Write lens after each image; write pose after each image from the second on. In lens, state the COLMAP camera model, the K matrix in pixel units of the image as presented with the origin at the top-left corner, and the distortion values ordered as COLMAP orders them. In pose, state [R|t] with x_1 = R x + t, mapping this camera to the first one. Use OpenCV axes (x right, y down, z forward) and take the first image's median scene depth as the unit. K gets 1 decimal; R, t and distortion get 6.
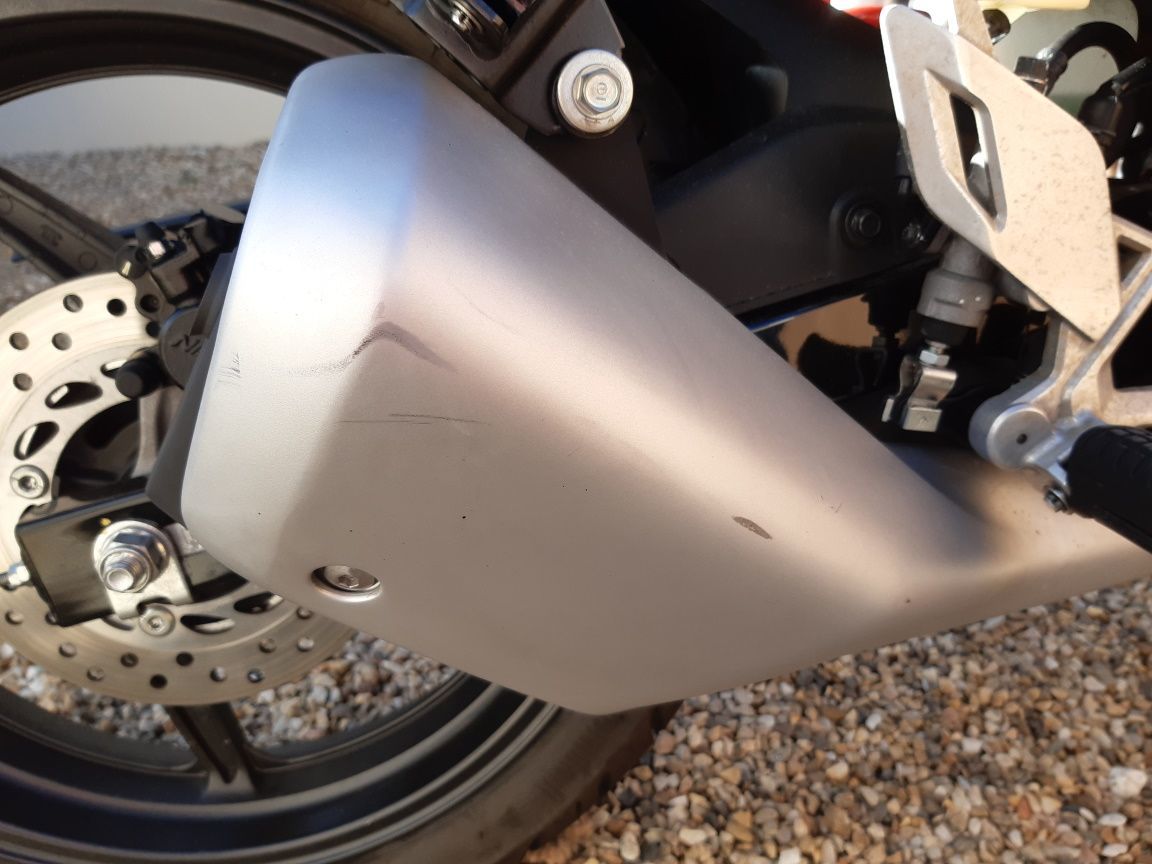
lens RADIAL K [[943.5, 0, 576.0], [0, 943.5, 432.0], [0, 0, 1]] dist [0.028929, -0.104077]
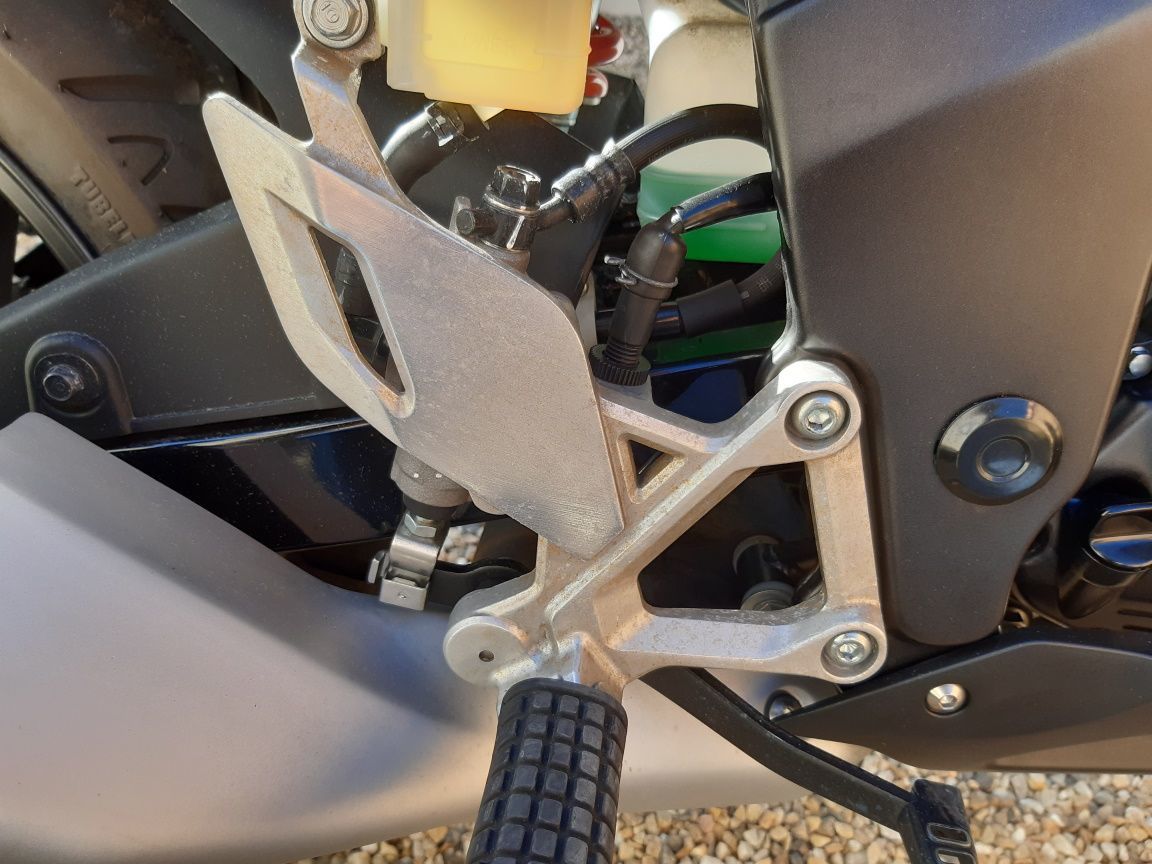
lens RADIAL K [[943.5, 0, 576.0], [0, 943.5, 432.0], [0, 0, 1]] dist [0.028929, -0.104077]
pose [[0.970030, 0.190538, -0.150786, 0.346148], [-0.170696, 0.976005, 0.135192, -0.160161], [0.172927, -0.105402, 0.979279, 0.150882]]
